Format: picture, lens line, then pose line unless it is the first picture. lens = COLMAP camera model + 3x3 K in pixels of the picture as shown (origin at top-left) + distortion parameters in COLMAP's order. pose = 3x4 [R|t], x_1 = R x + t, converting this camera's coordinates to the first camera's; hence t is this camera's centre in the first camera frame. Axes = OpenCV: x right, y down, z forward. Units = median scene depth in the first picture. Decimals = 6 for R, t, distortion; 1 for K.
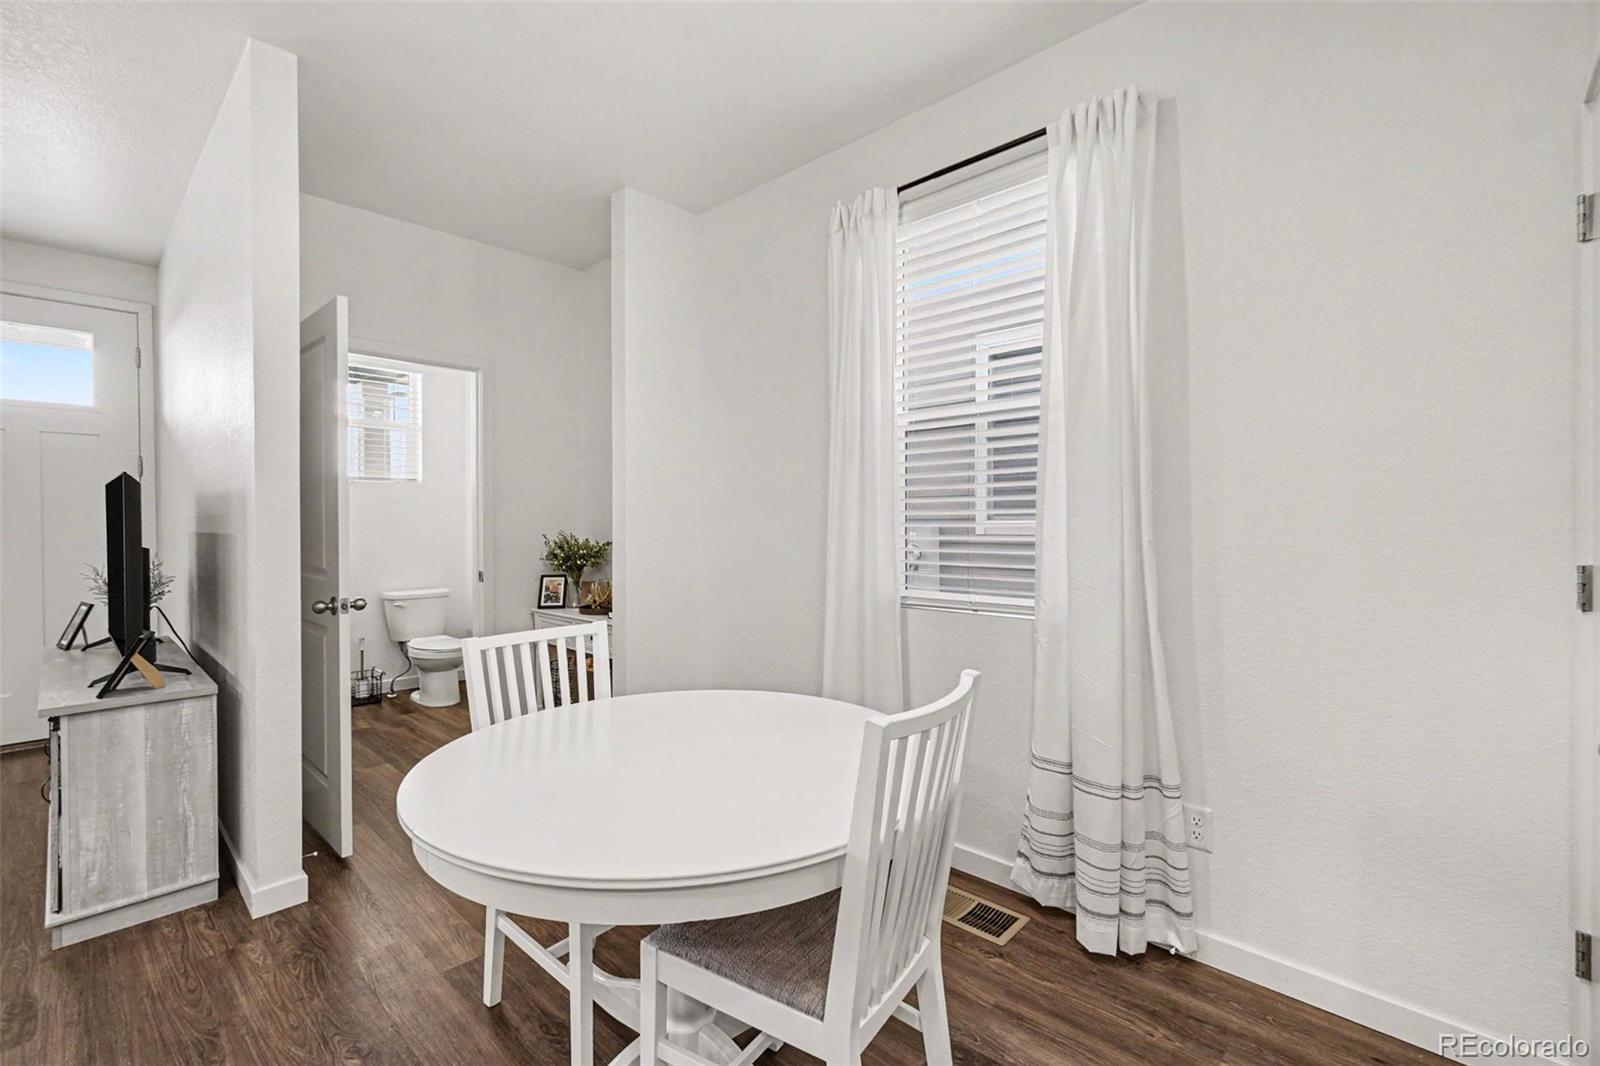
lens RADIAL K [[696.5, 0, 797.7], [0, 696.5, 526.9], [0, 0, 1]] dist [0.000260, 0.002216]
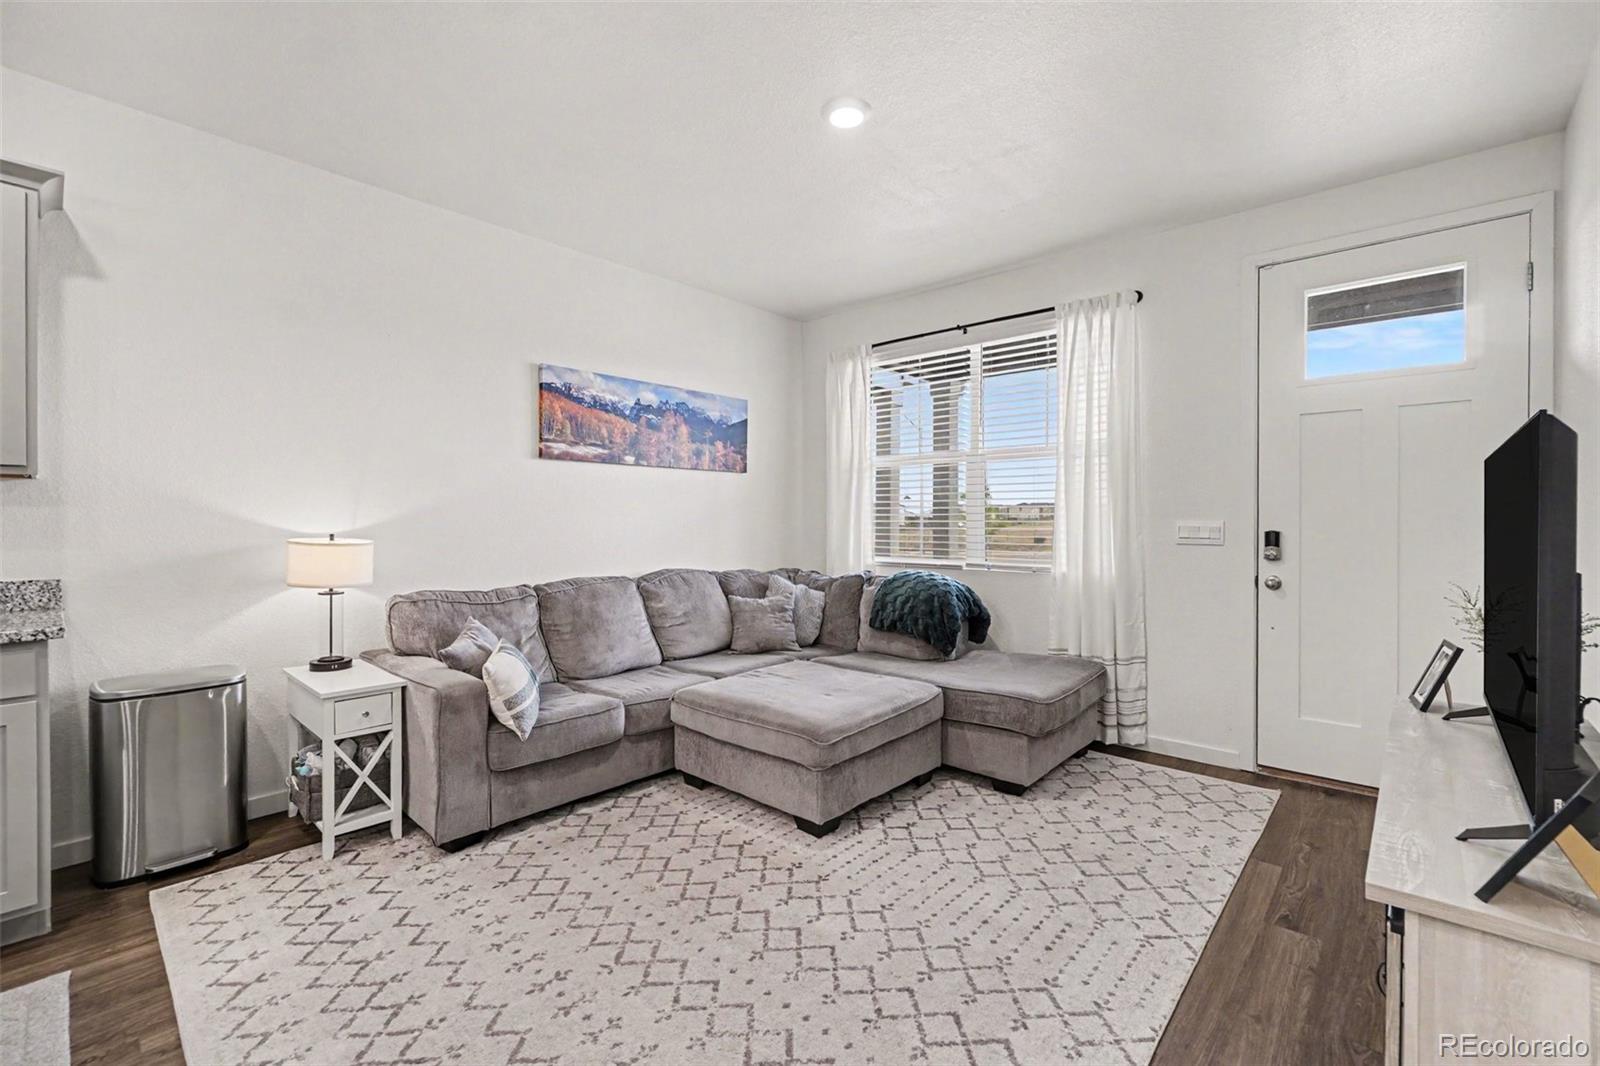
lens RADIAL K [[696.5, 0, 801.8], [0, 696.5, 524.5], [0, 0, 1]] dist [0.000260, 0.002216]
pose [[0.030265, 0.009040, -0.999501, -0.534715], [-0.008980, 0.999921, 0.008772, -0.003934], [0.999502, 0.008710, 0.030344, 0.515605]]
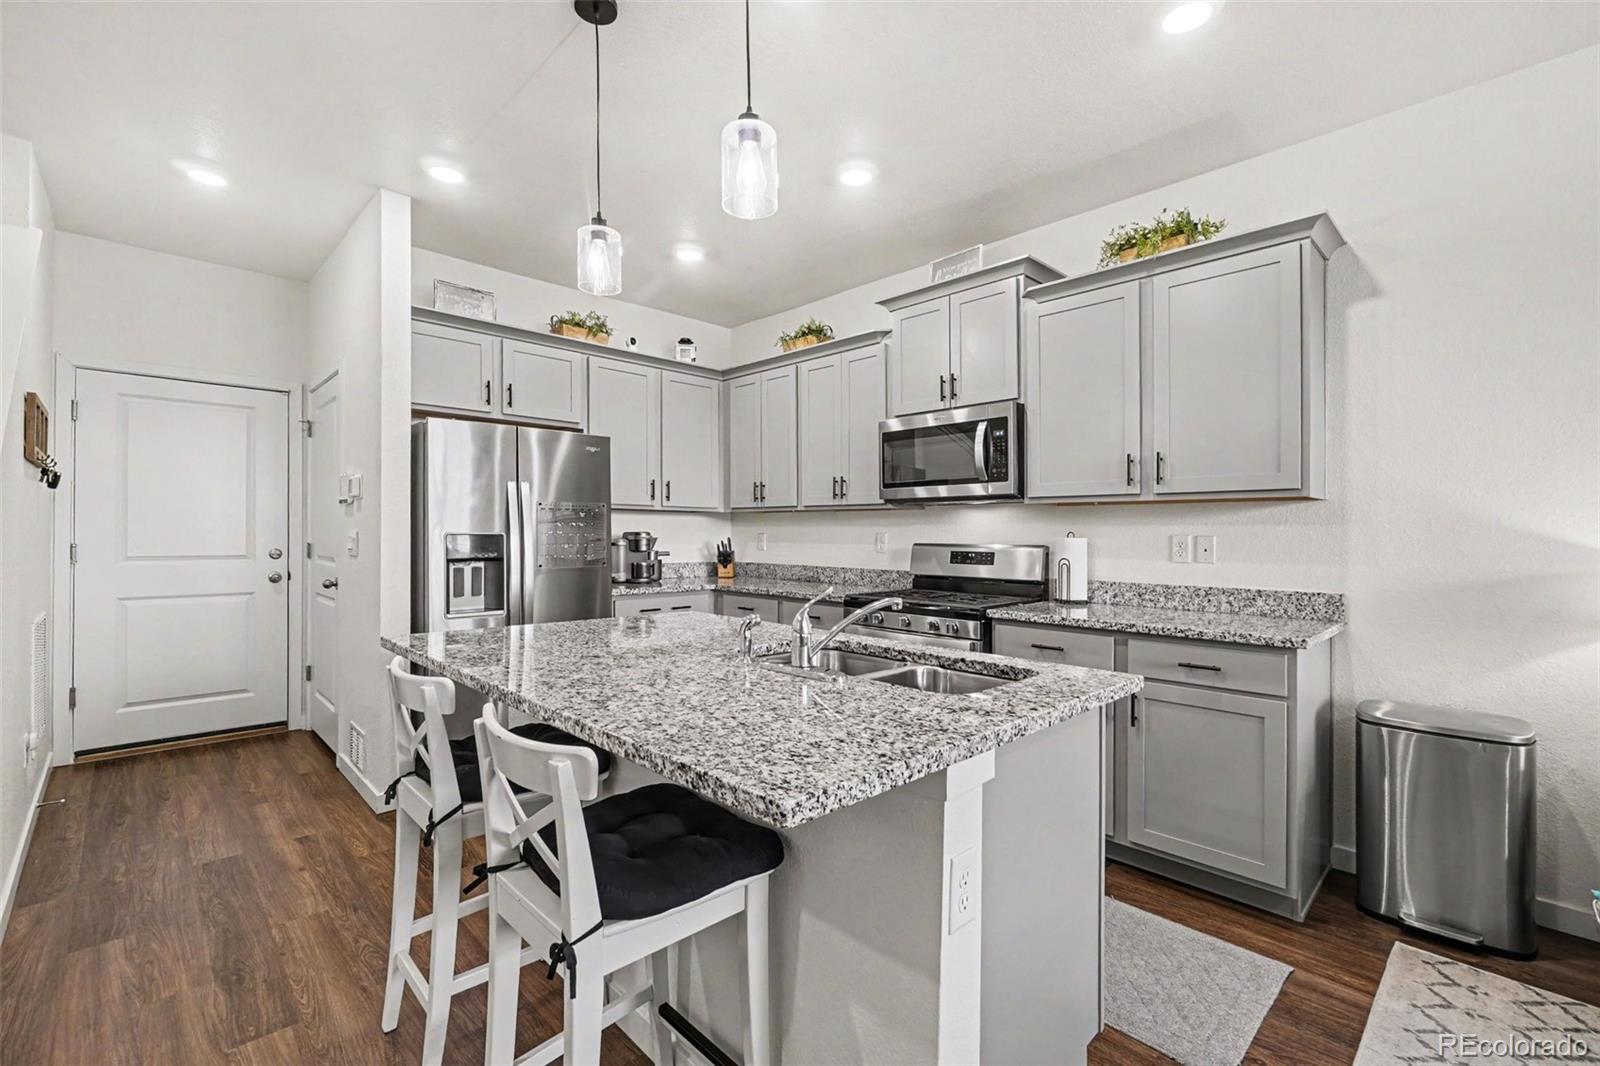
lens RADIAL K [[696.5, 0, 796.3], [0, 696.5, 526.7], [0, 0, 1]] dist [0.000260, 0.002216]
pose [[-0.999404, -0.002423, 0.034424, -0.789931], [-0.002438, 0.999997, -0.000392, -0.006828], [-0.034423, -0.000475, -0.999407, 0.566386]]
